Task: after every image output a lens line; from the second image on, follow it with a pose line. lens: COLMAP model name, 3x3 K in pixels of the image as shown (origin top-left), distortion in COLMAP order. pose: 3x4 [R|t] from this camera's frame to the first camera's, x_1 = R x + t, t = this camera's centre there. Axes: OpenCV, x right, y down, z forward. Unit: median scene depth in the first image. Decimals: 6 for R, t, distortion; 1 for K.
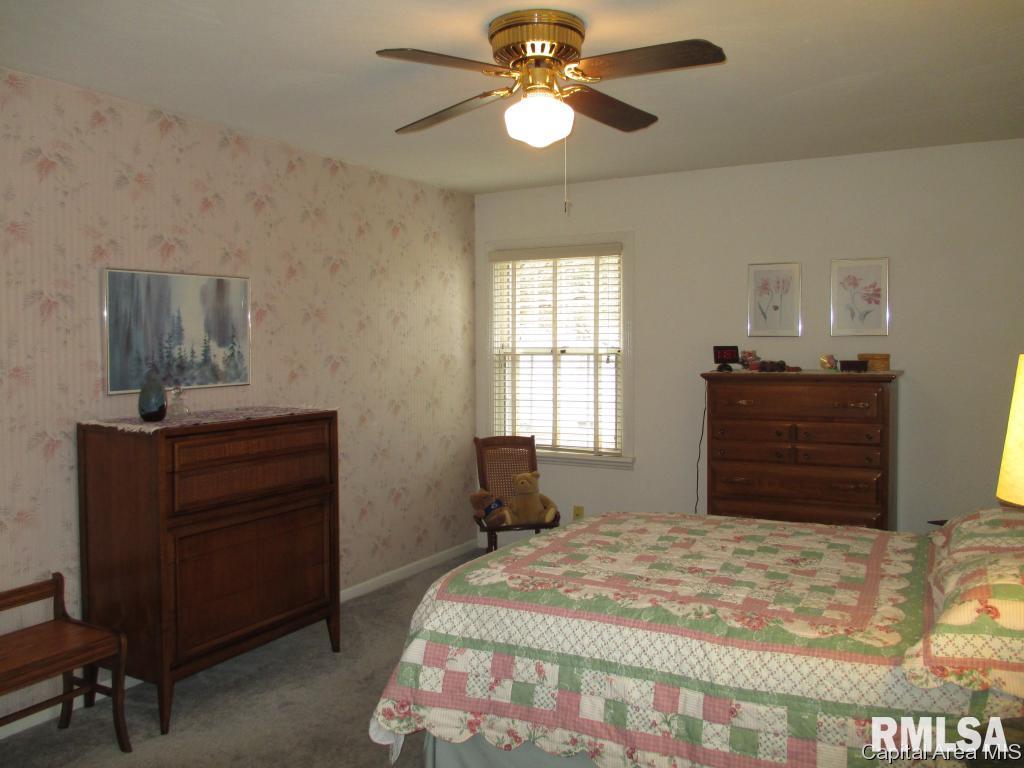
lens RADIAL K [[853.1, 0, 511.1], [0, 853.1, 378.6], [0, 0, 1]] dist [-0.035209, 0.009986]
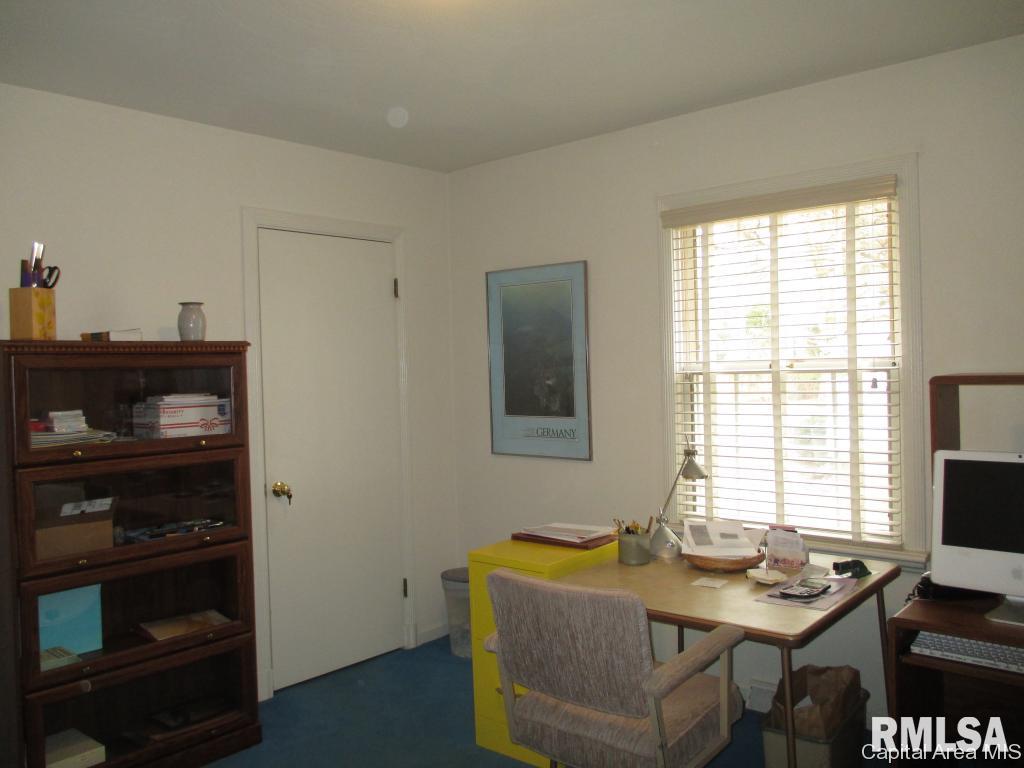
lens RADIAL K [[853.1, 0, 511.1], [0, 853.1, 378.6], [0, 0, 1]] dist [-0.035209, 0.009986]
pose [[0.975706, -0.021402, -0.218035, -0.000954], [0.017883, 0.999676, -0.018100, -0.016440], [0.218351, 0.013761, 0.975773, 0.384157]]
